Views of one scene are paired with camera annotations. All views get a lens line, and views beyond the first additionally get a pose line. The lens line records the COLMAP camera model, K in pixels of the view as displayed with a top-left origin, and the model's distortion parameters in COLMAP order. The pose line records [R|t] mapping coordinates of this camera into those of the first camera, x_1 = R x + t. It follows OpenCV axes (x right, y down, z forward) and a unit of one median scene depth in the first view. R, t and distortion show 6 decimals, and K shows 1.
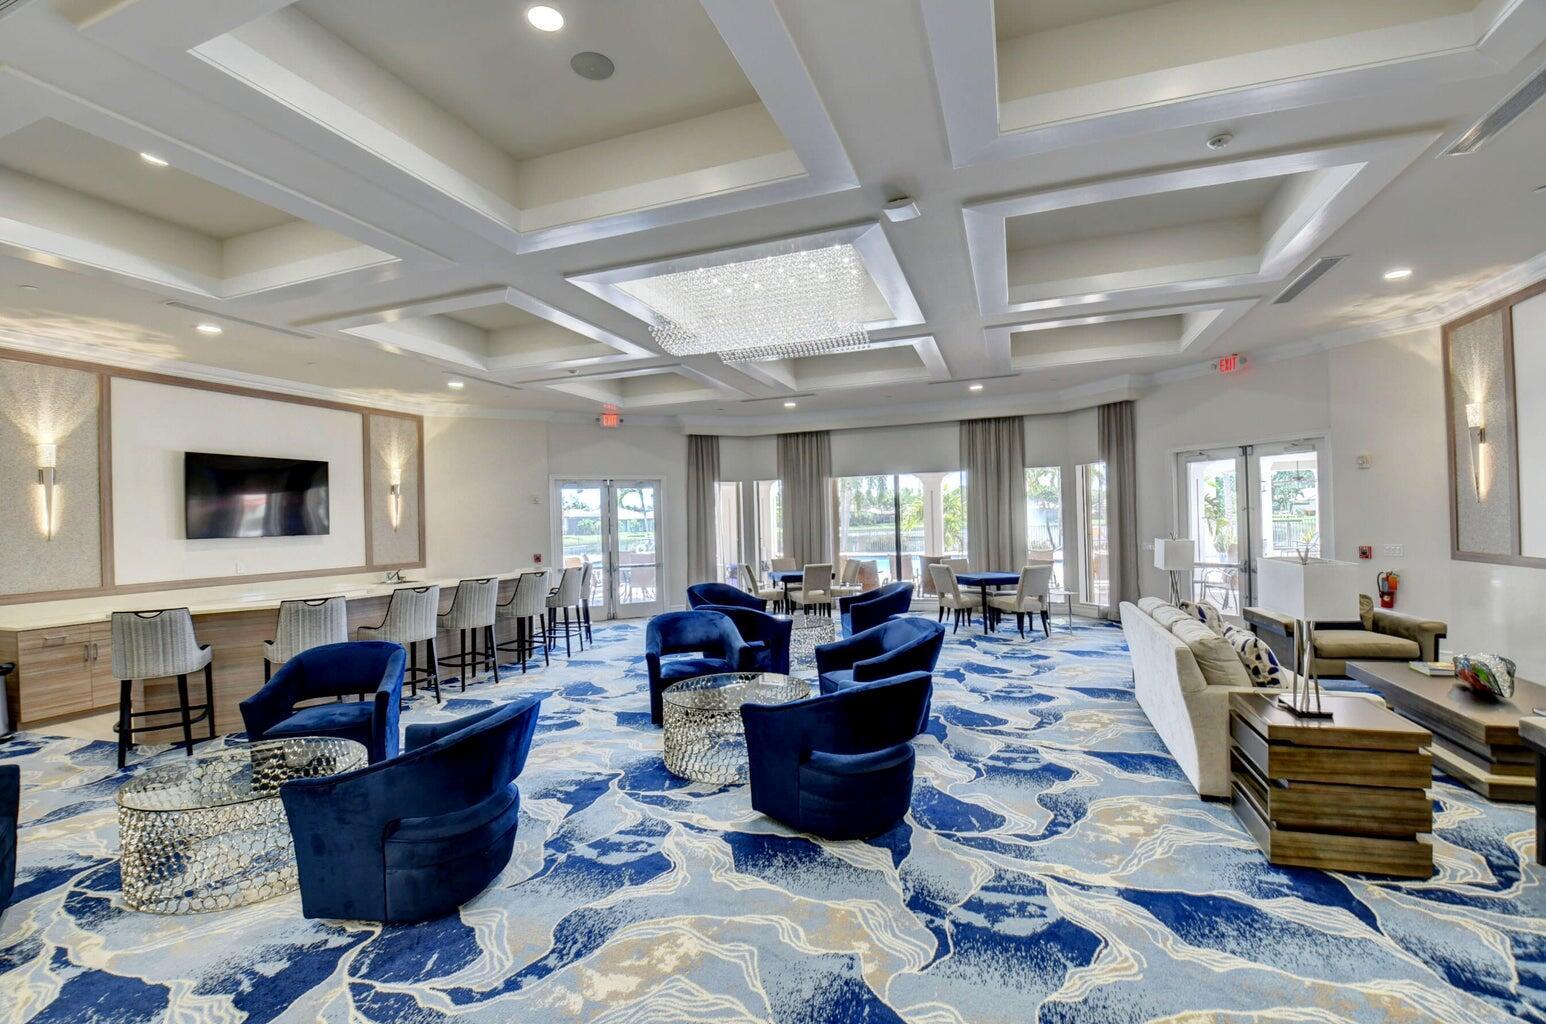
lens RADIAL K [[679.7, 0, 772.1], [0, 679.7, 522.1], [0, 0, 1]] dist [0.001630, -0.016615]
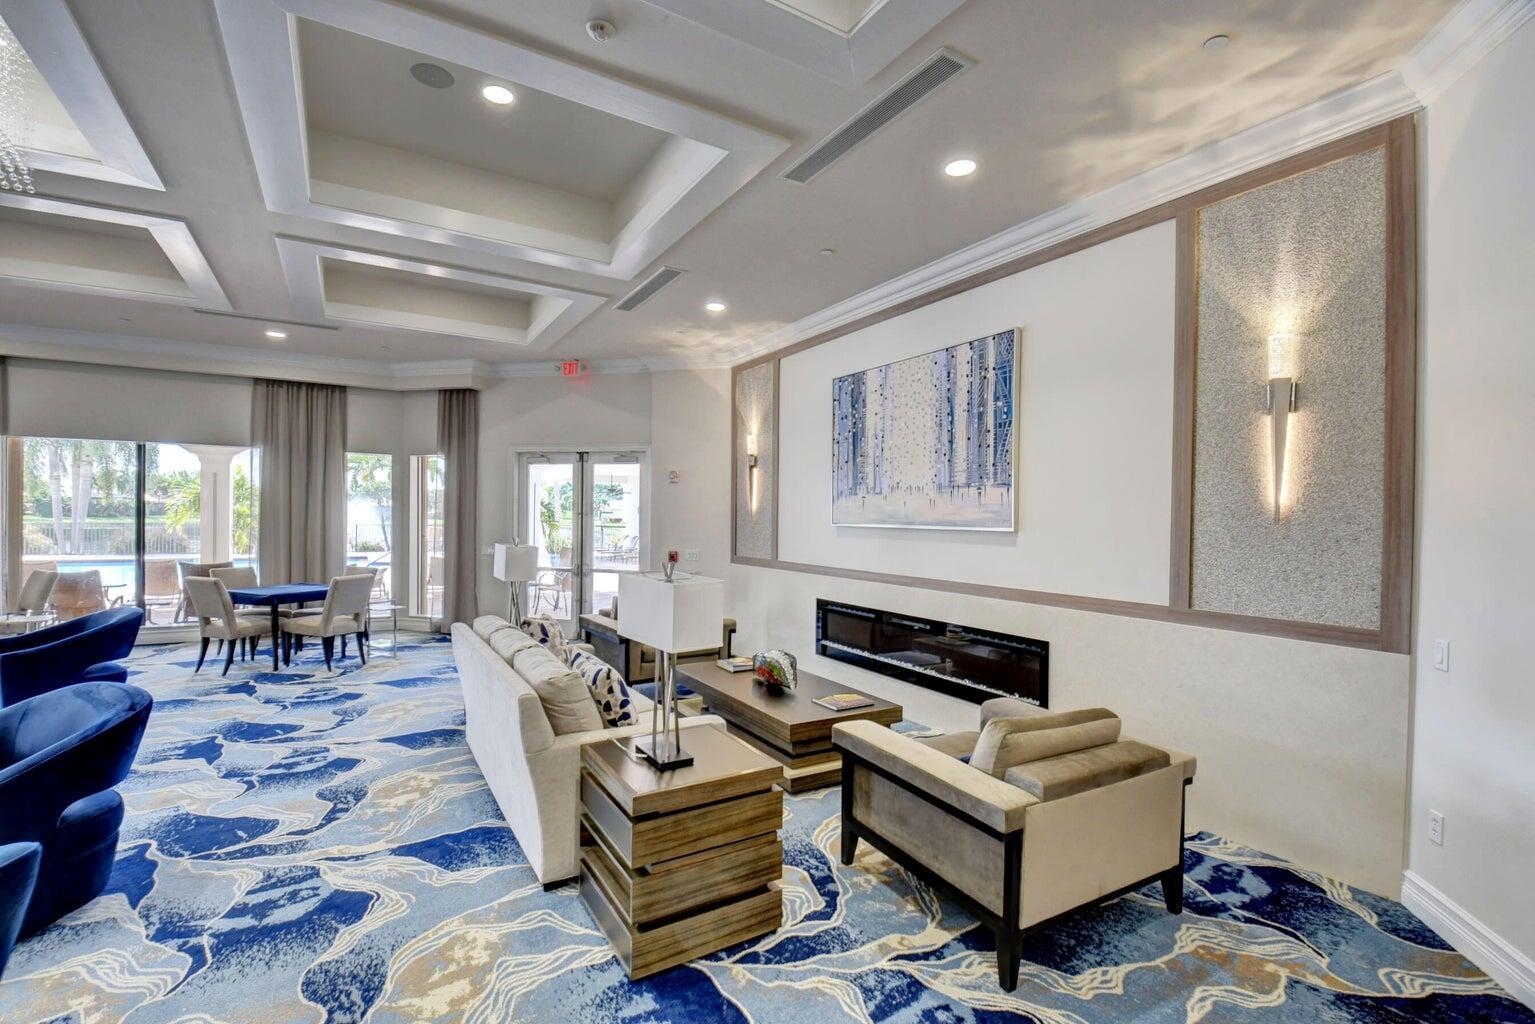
lens RADIAL K [[678.4, 0, 758.3], [0, 678.4, 522.3], [0, 0, 1]] dist [0.014393, -0.029740]
pose [[0.632204, 0.031630, 0.774156, 0.102381], [-0.030845, 0.999402, -0.015644, 0.000277], [-0.774187, -0.013989, 0.632802, 0.188921]]
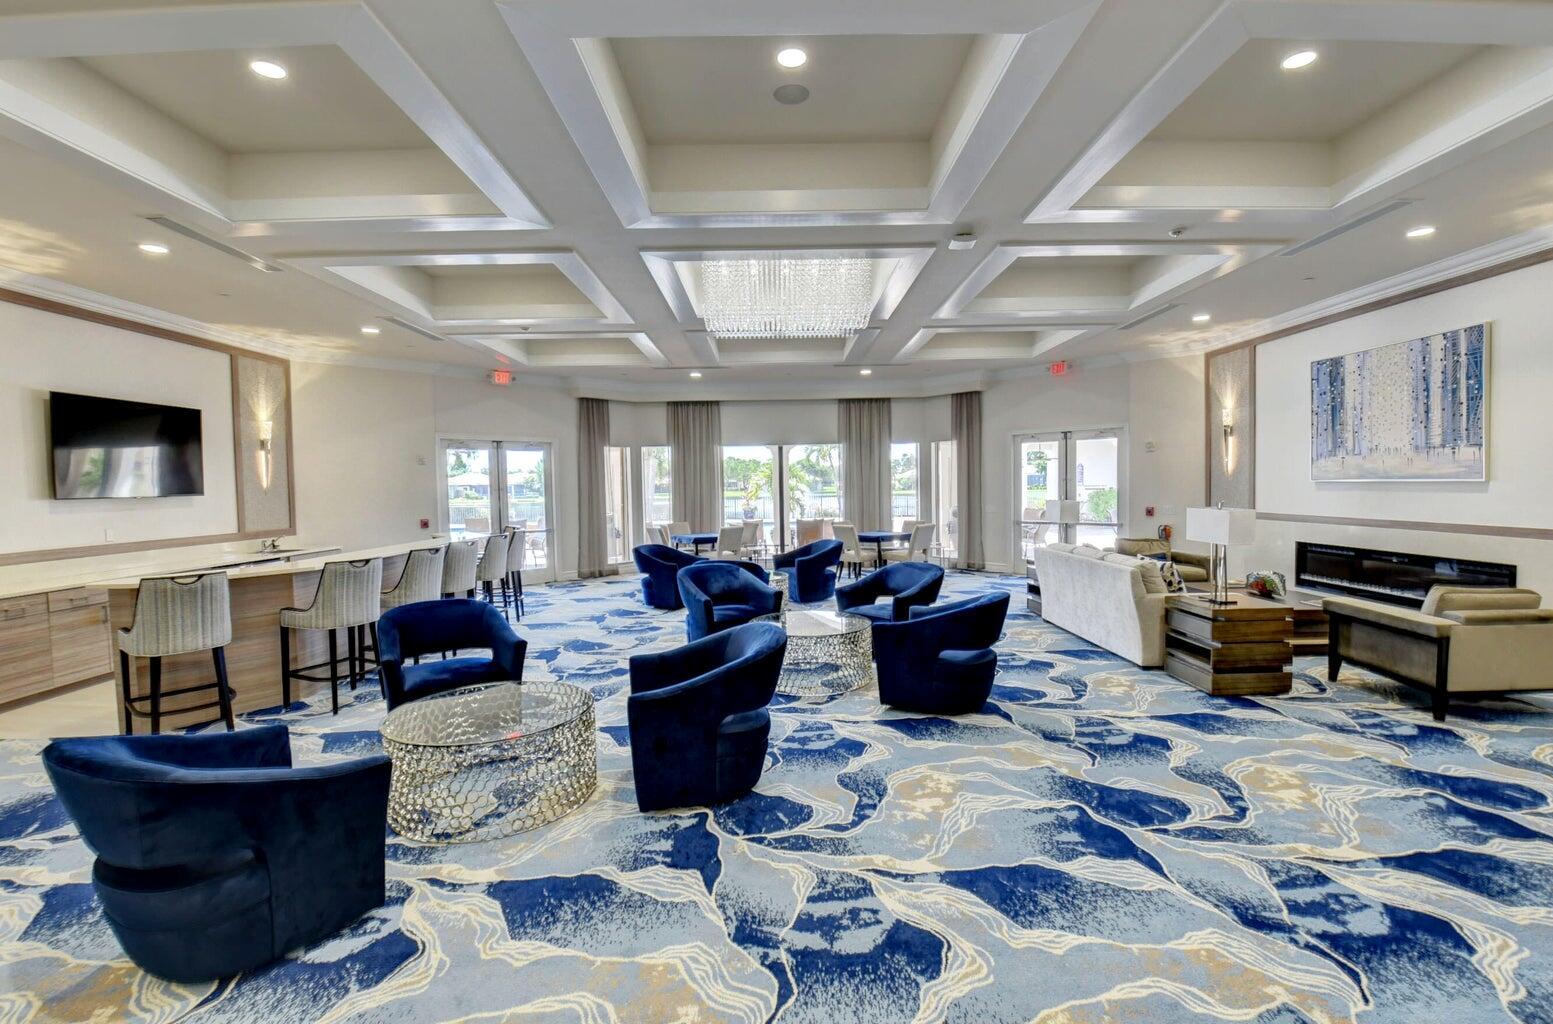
lens RADIAL K [[690.6, 0, 781.3], [0, 690.6, 514.8], [0, 0, 1]] dist [0.010741, -0.024700]
pose [[0.935745, -0.004492, 0.352648, -0.369752], [-0.007032, 0.999482, 0.031391, 0.013479], [-0.352607, -0.031854, 0.935229, -0.080306]]
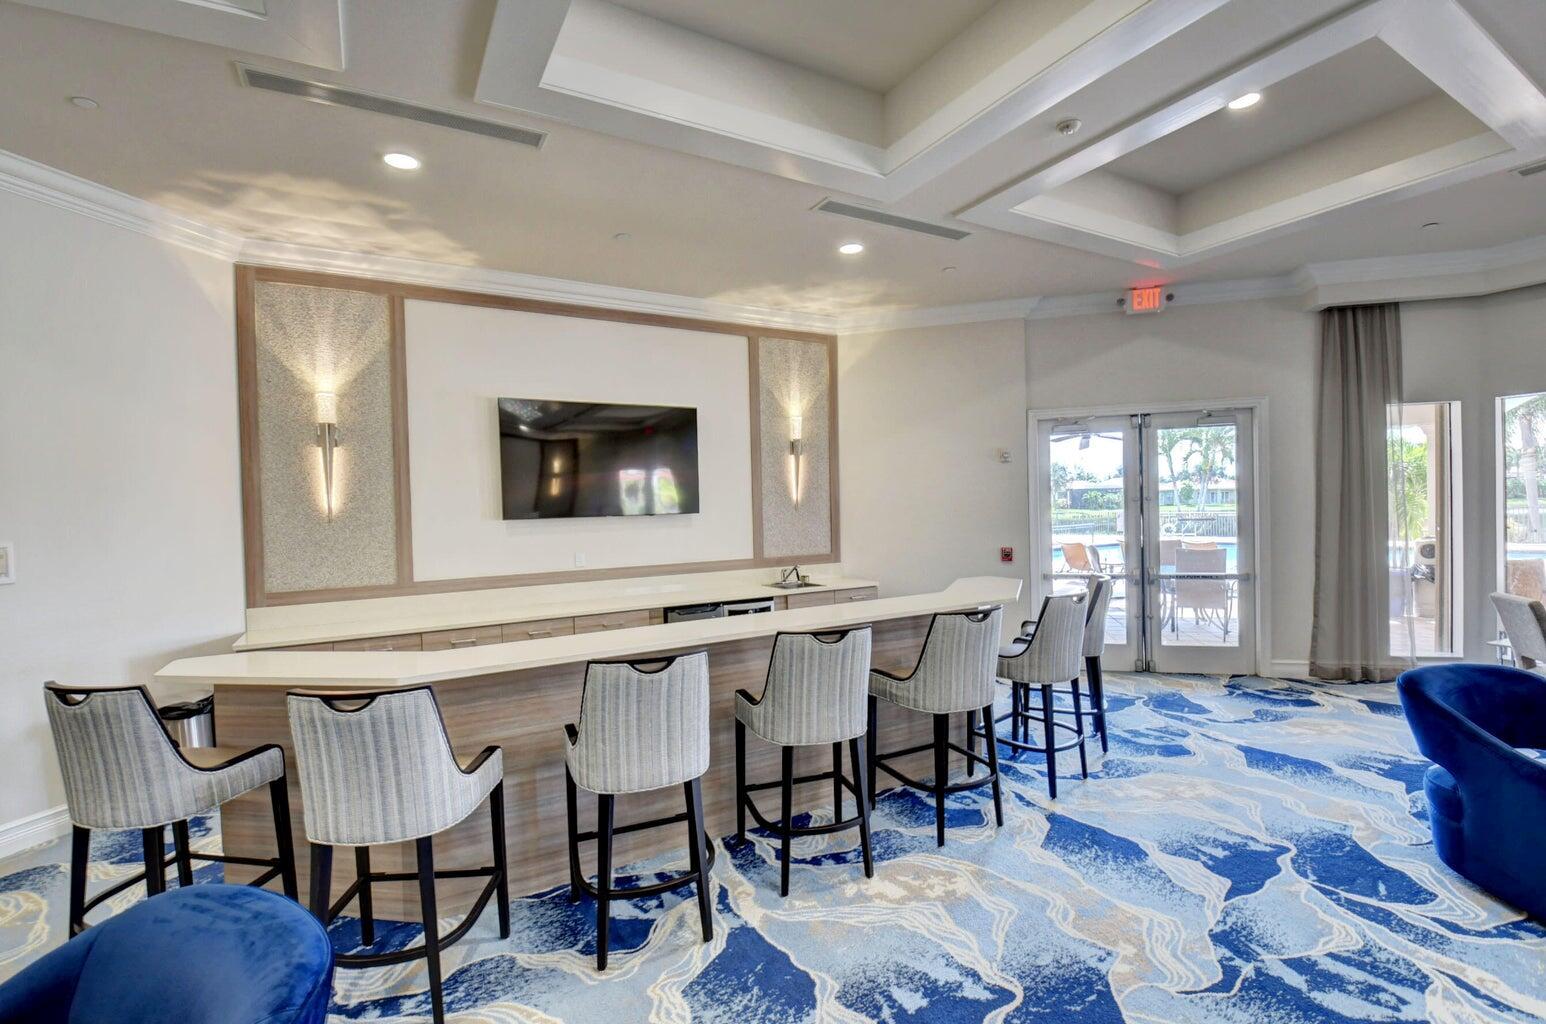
lens RADIAL K [[679.7, 0, 772.1], [0, 679.7, 522.1], [0, 0, 1]] dist [0.001630, -0.016615]
pose [[0.759683, 0.018370, -0.650034, -0.192633], [0.006365, 0.999343, 0.035680, 0.004274], [0.650262, -0.031243, 0.759067, 0.690690]]
